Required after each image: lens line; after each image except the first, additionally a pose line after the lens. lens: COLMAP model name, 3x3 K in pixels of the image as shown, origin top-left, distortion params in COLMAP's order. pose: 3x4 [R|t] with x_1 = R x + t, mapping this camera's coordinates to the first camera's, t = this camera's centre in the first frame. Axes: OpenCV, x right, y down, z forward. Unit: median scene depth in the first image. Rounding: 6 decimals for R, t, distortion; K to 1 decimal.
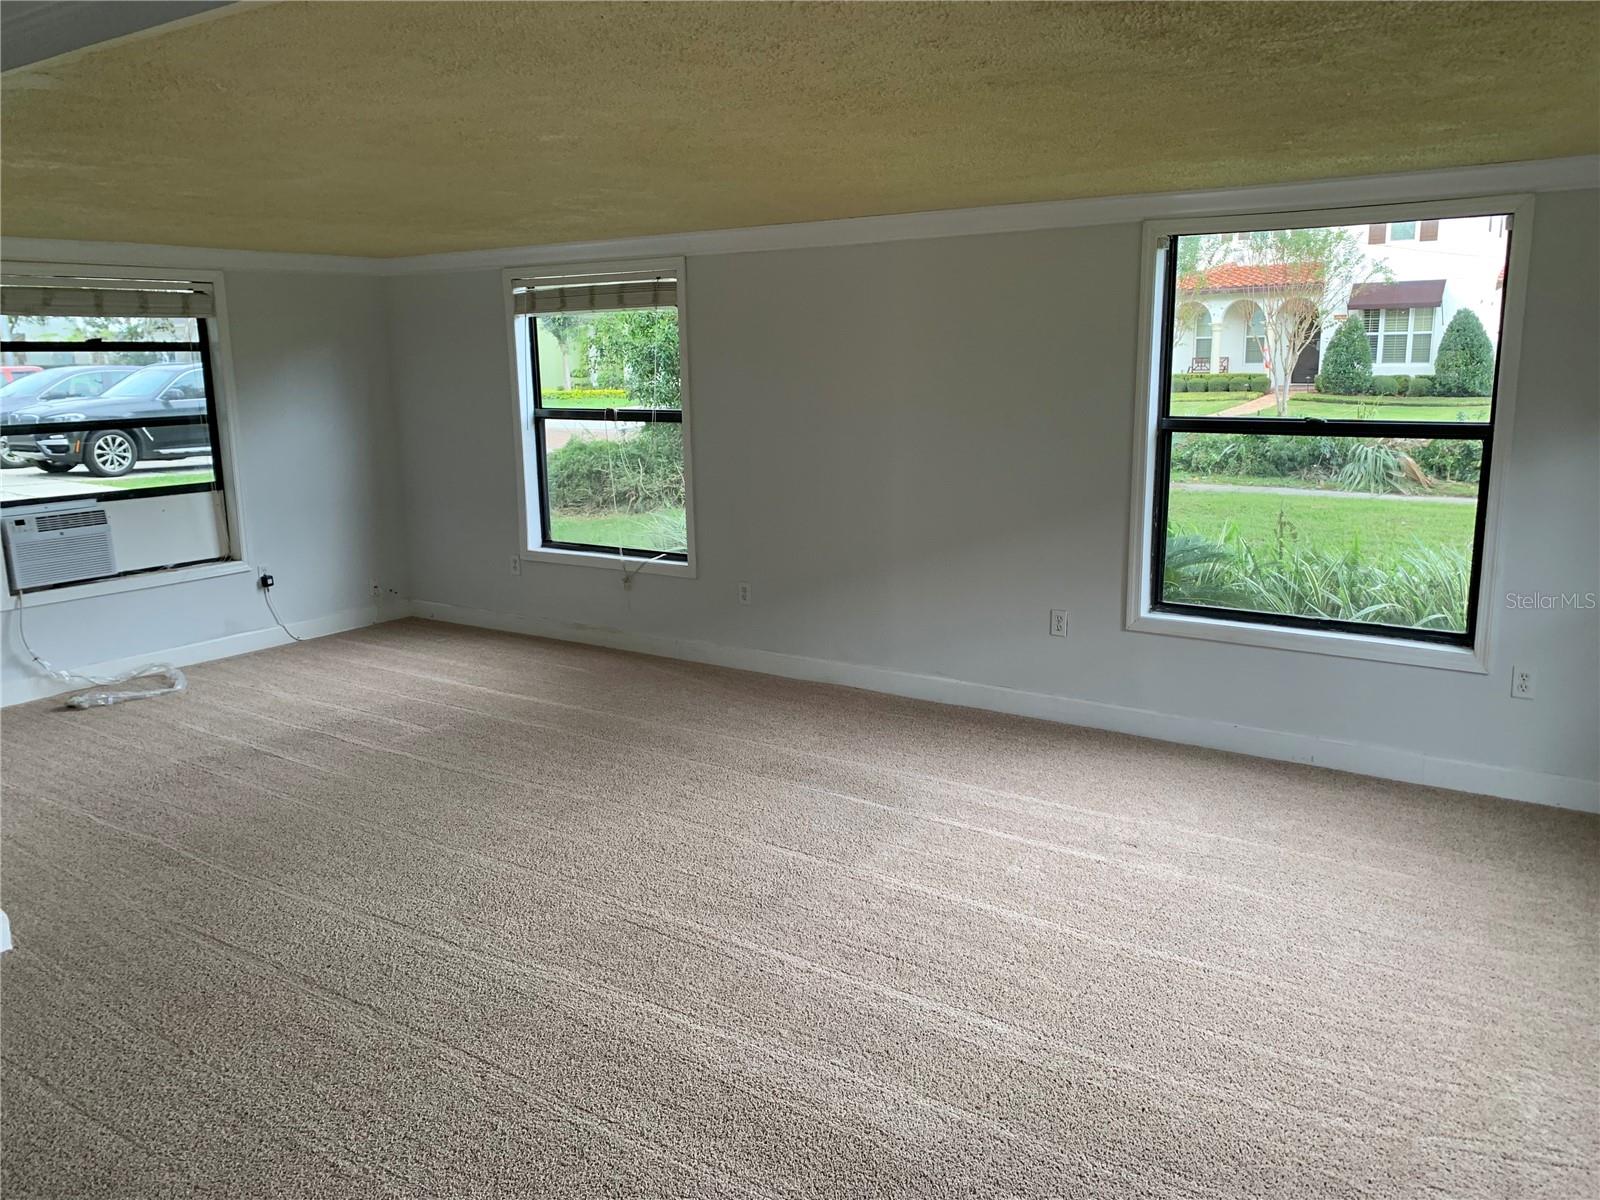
lens RADIAL K [[1201.7, 0, 800.0], [0, 1201.7, 600.0], [0, 0, 1]] dist [0.012656, 0.002727]
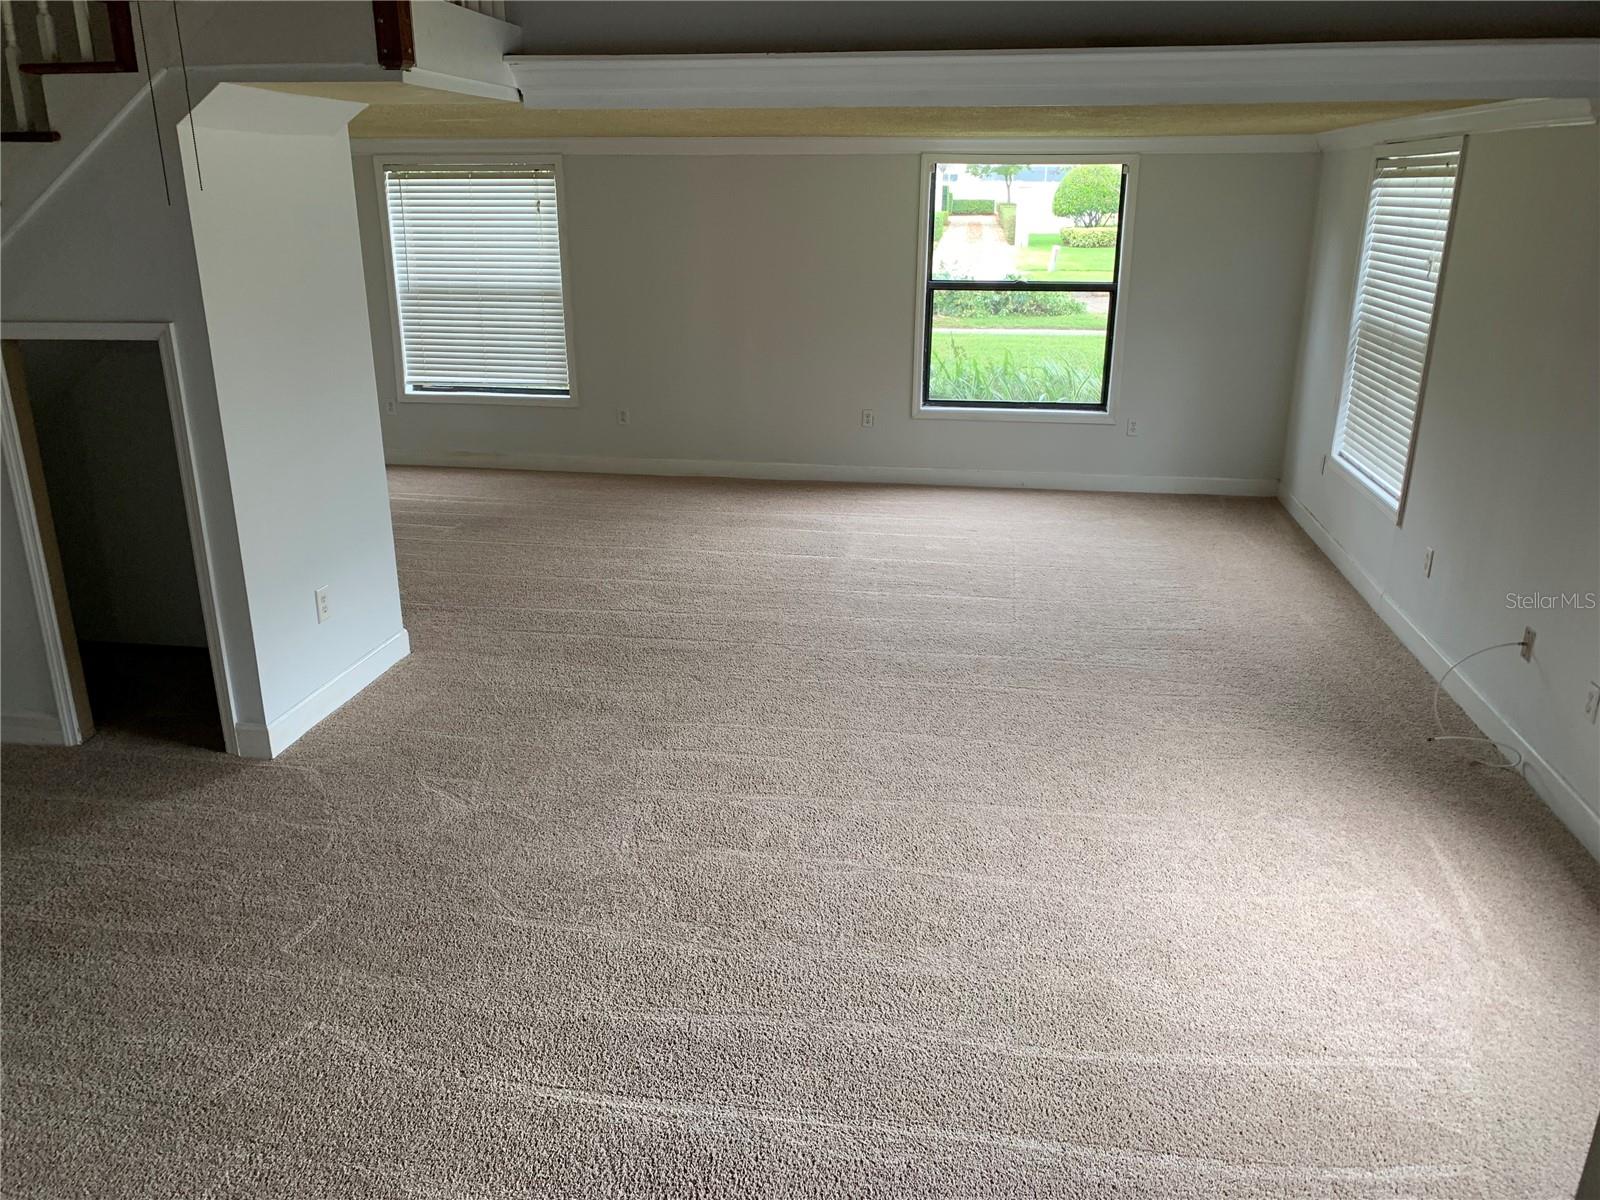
lens RADIAL K [[1230.8, 0, 800.0], [0, 1230.8, 600.0], [0, 0, 1]] dist [0.069594, -0.000057]
pose [[0.897485, -0.125364, 0.422853, -0.642021], [0.072180, 0.987575, 0.139588, 0.026161], [-0.435099, -0.094757, 0.895383, -0.464798]]
